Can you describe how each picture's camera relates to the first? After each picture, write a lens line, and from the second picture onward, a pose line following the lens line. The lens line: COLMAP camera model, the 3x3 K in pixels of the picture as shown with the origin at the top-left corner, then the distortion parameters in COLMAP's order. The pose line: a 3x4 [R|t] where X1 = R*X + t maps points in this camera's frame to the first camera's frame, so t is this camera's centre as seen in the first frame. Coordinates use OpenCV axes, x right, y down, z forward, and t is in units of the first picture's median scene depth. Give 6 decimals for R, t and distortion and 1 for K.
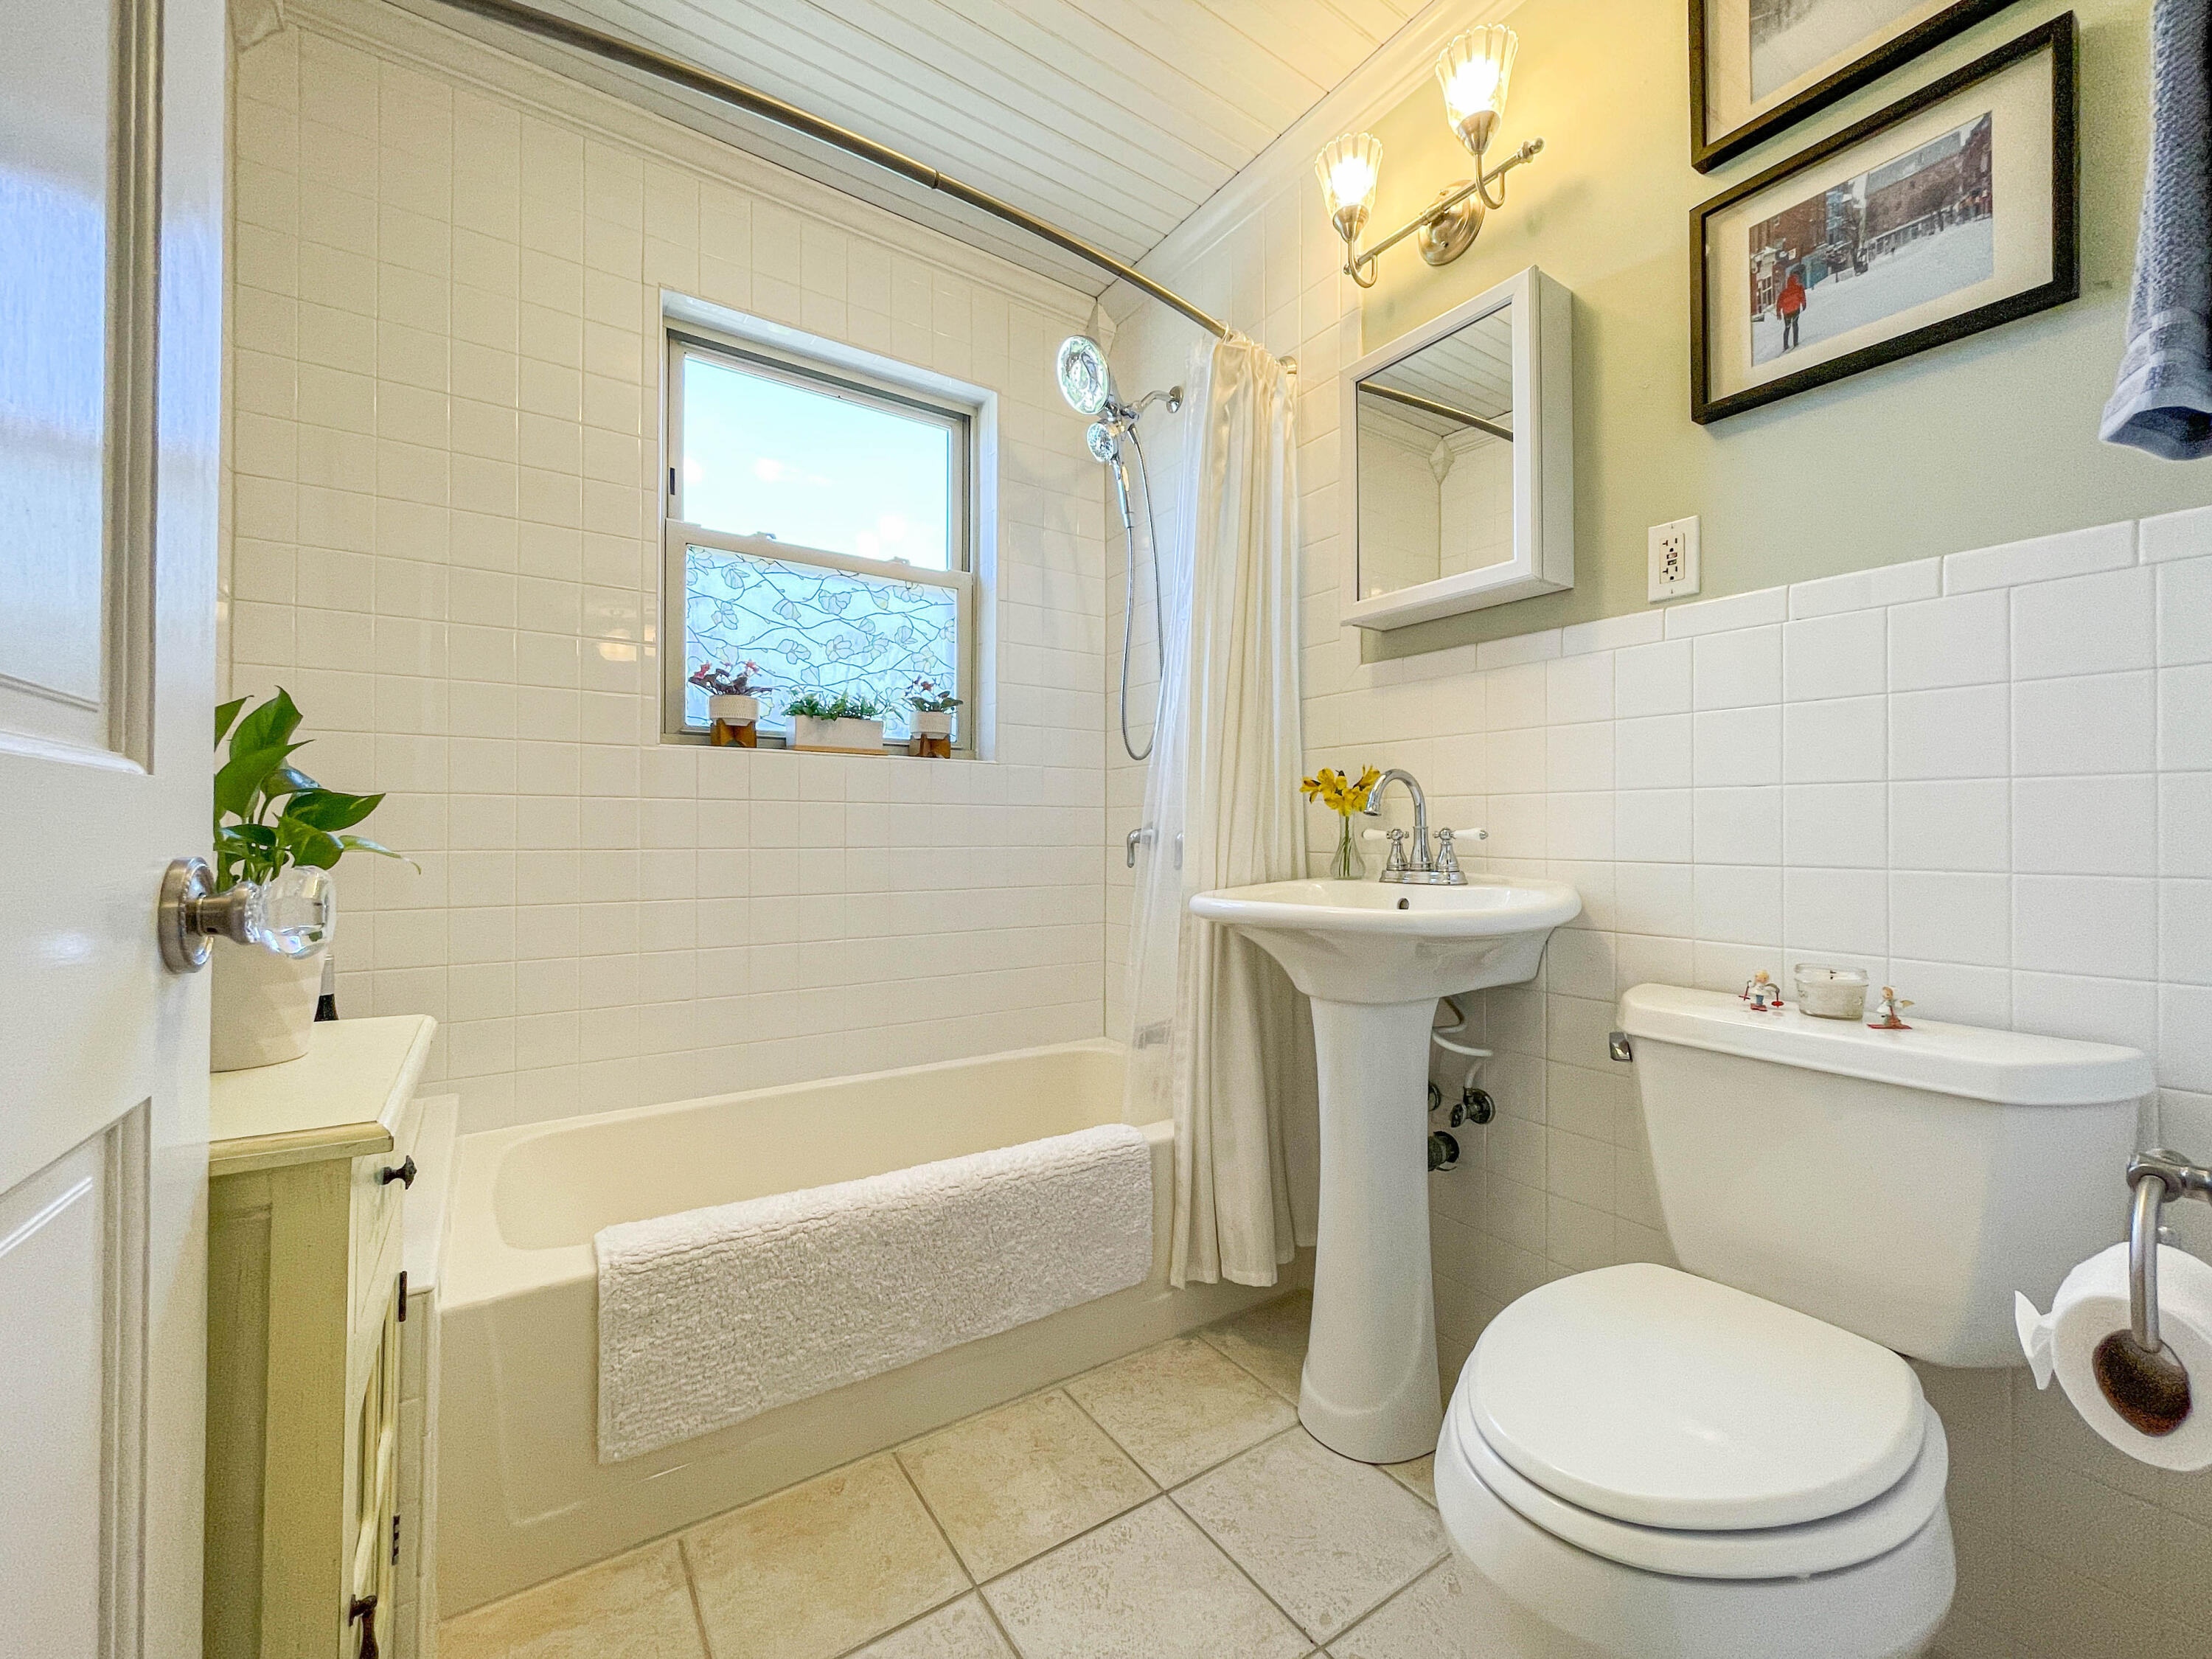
lens RADIAL K [[918.7, 0, 1110.2], [0, 918.7, 828.7], [0, 0, 1]] dist [-0.000699, 0.000299]
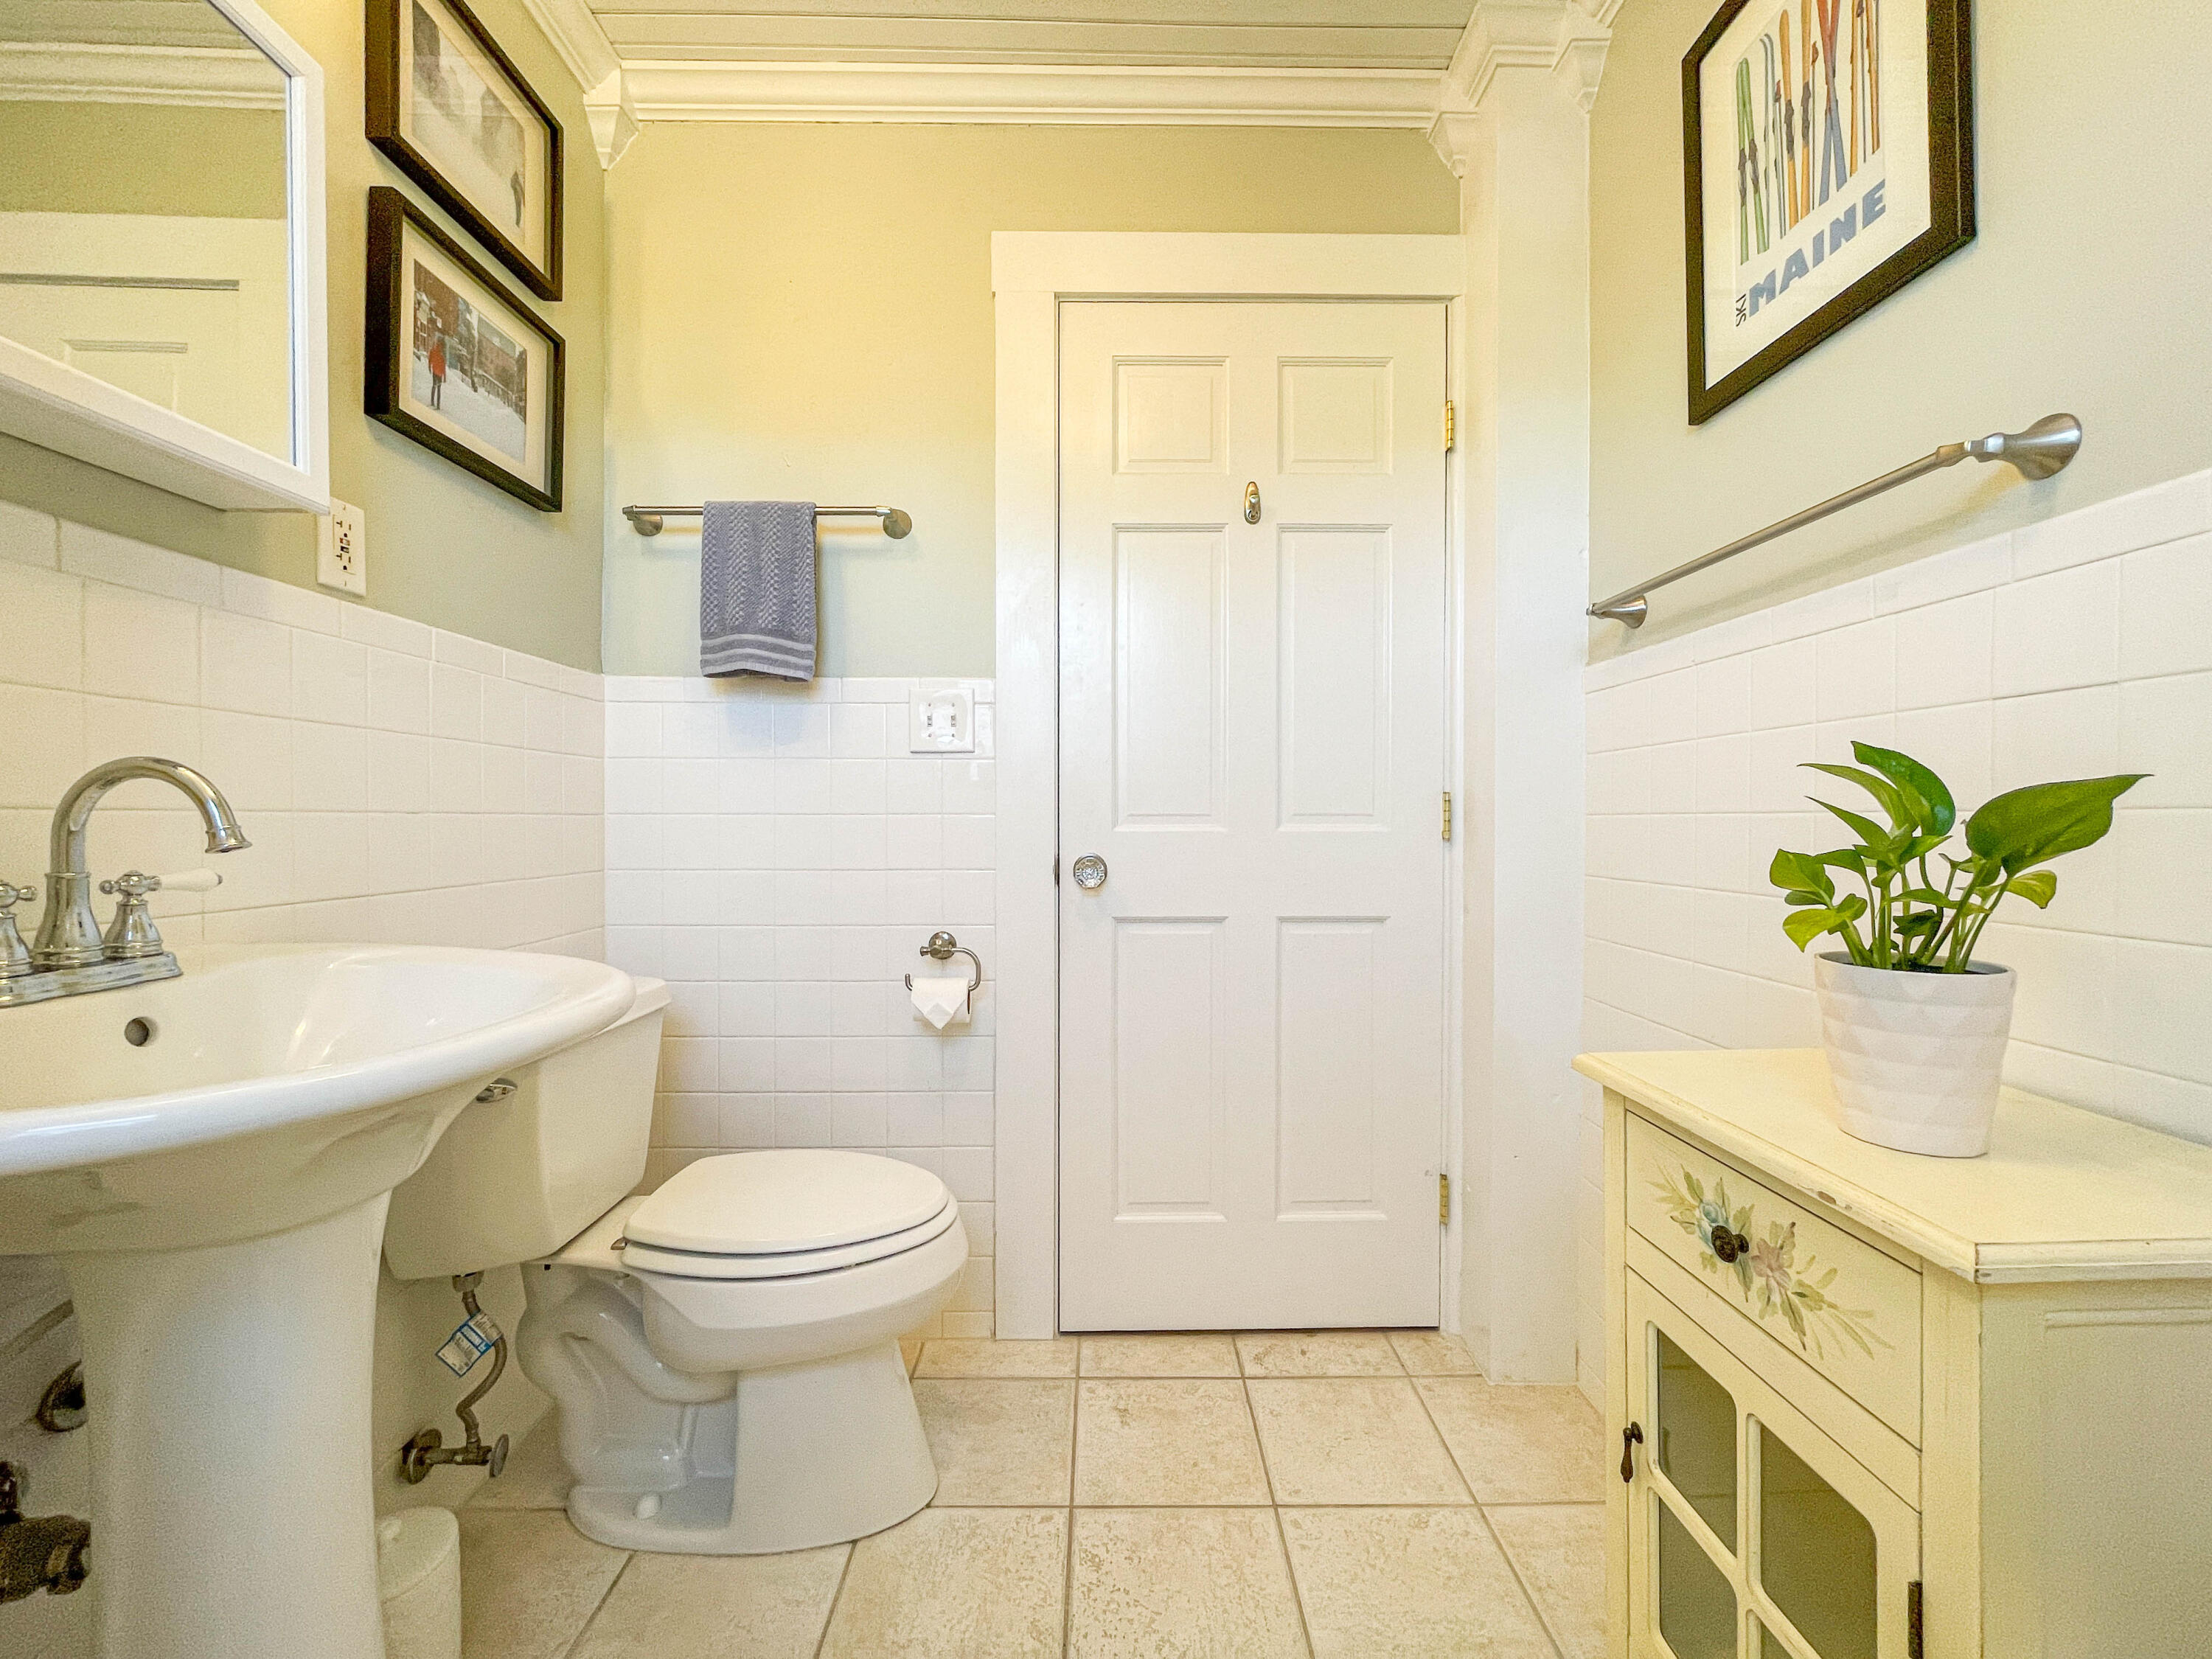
lens RADIAL K [[891.7, 0, 1108.3], [0, 891.7, 827.9], [0, 0, 1]] dist [-0.001713, -0.000223]
pose [[-0.831169, -0.010667, 0.555917, -0.397929], [-0.010611, 0.999938, 0.003321, -0.034334], [-0.555918, -0.003139, -0.831231, 1.139085]]
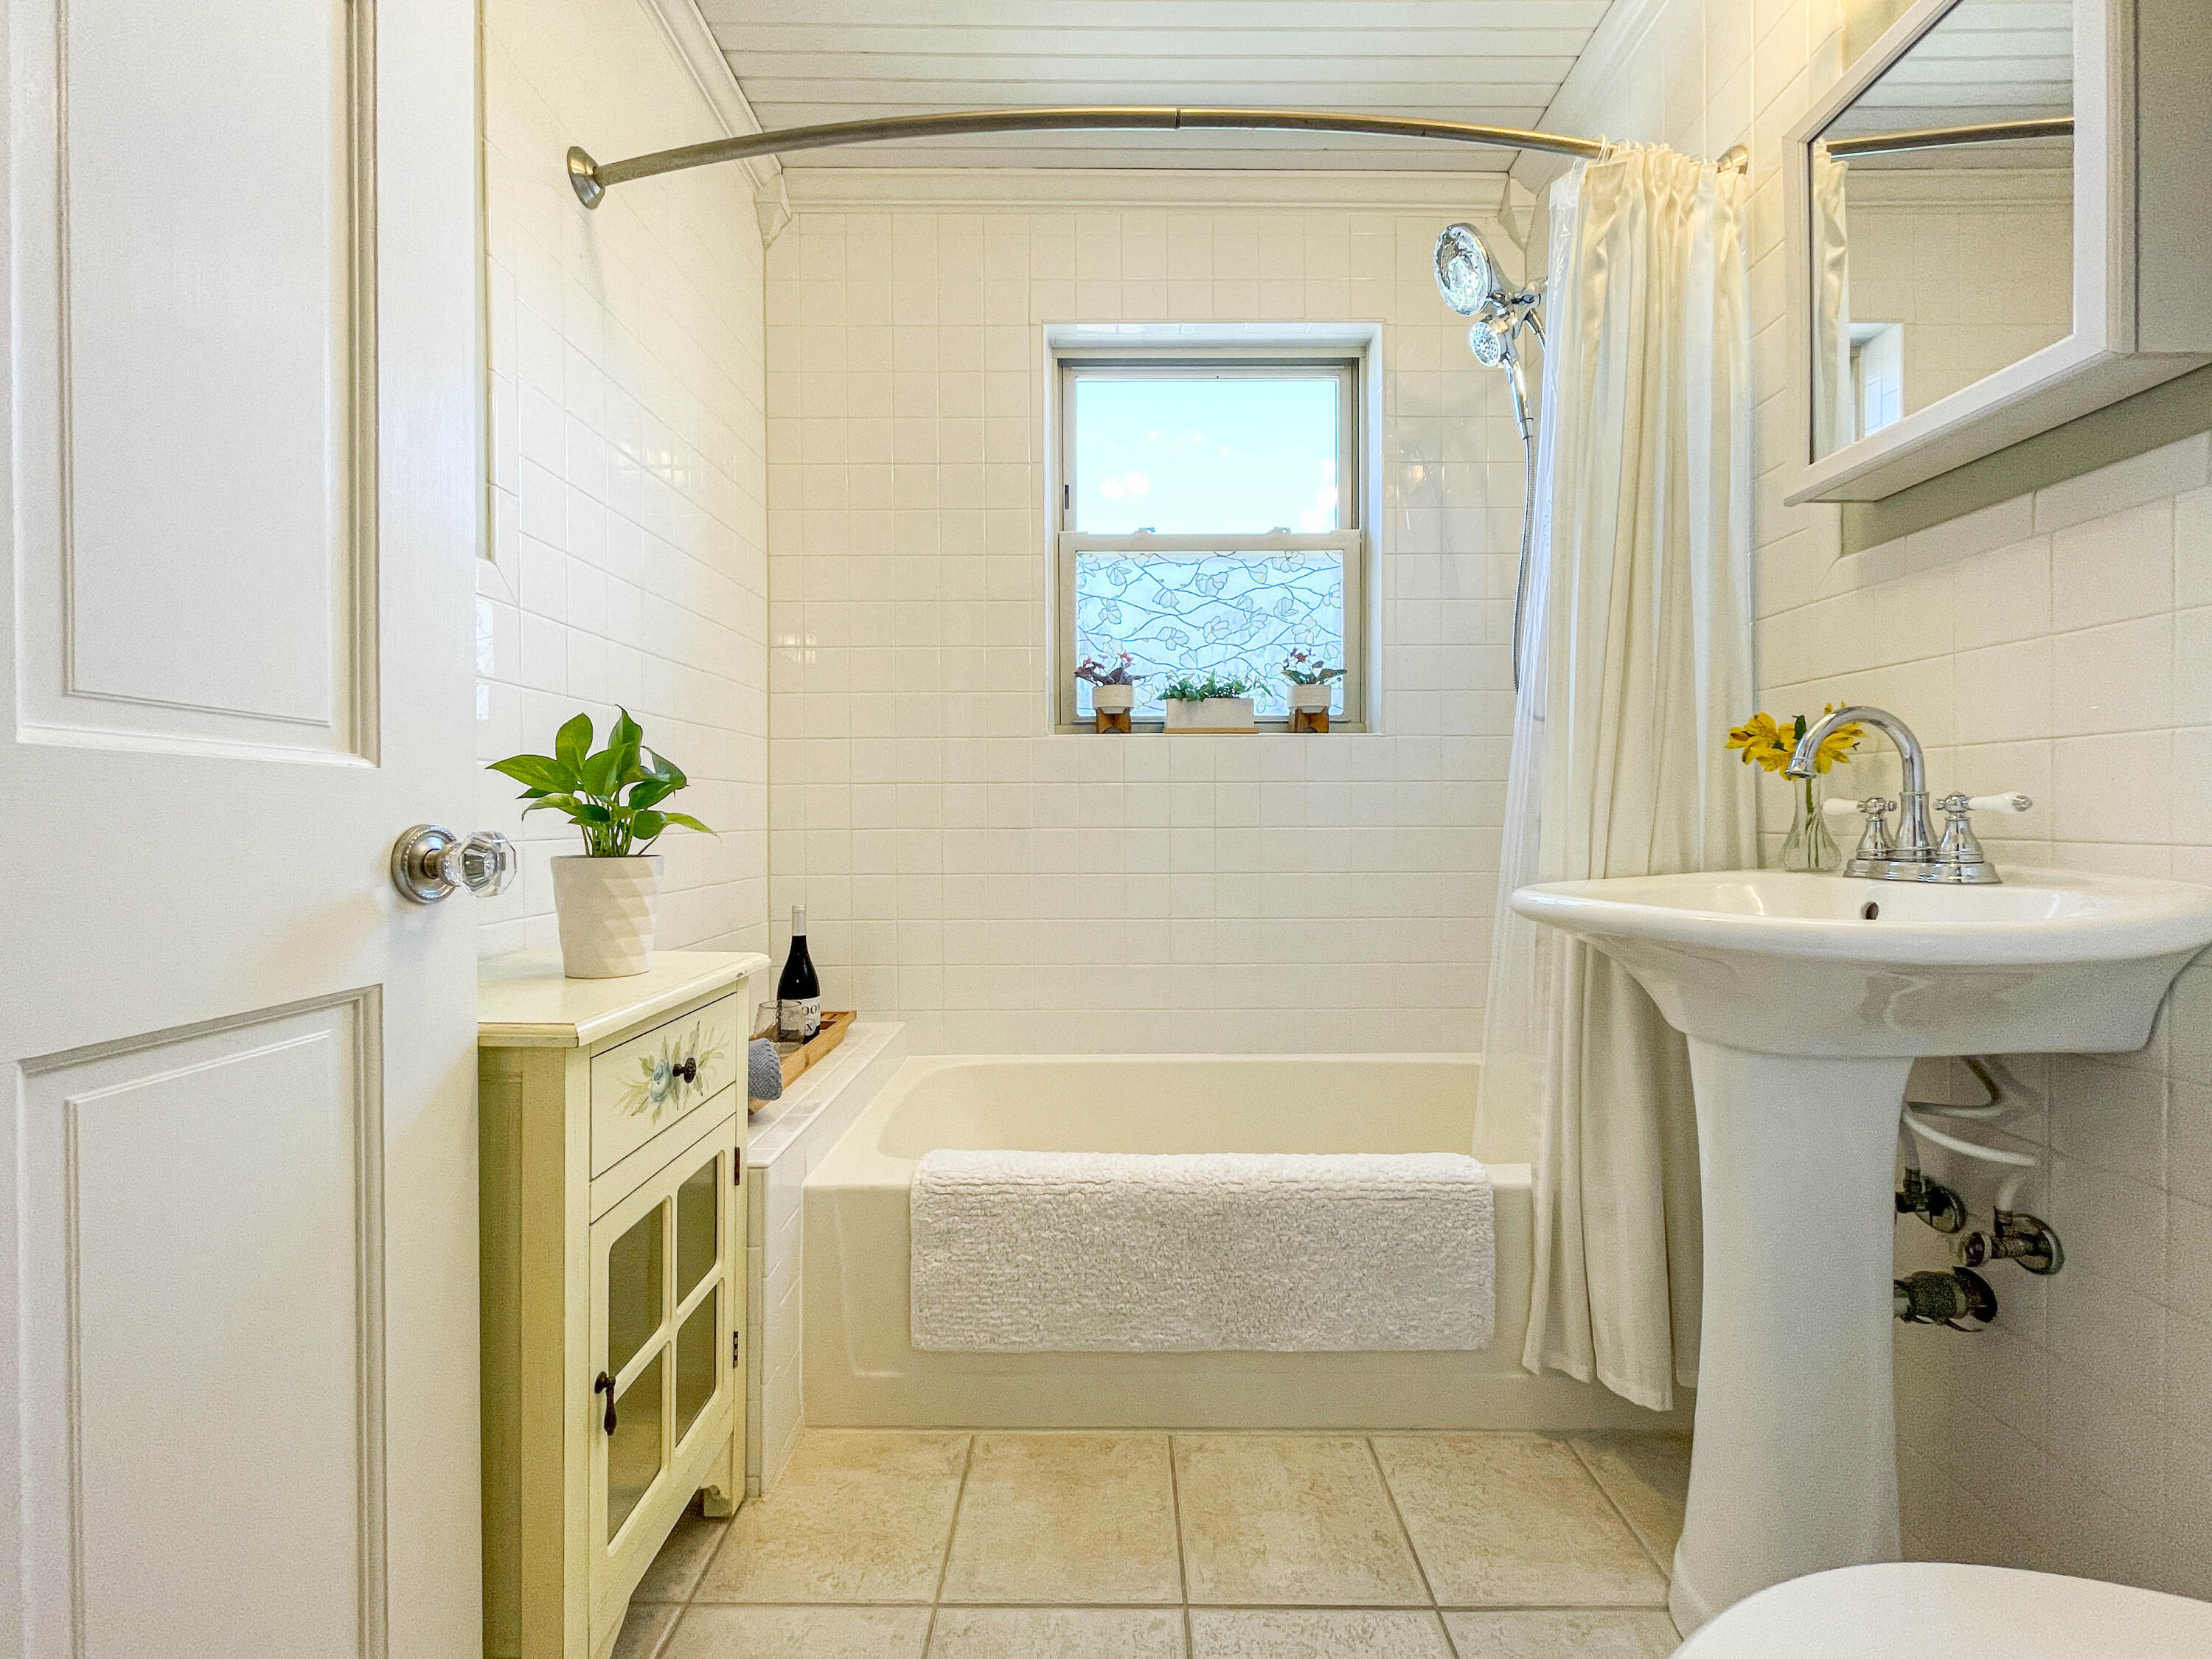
lens RADIAL K [[912.7, 0, 1106.0], [0, 912.7, 829.5], [0, 0, 1]] dist [-0.001490, -0.000063]
pose [[0.819216, 0.001211, -0.573484, 0.241215], [0.008706, 0.999856, 0.014549, 0.009419], [0.573419, -0.016911, 0.819087, 0.146936]]
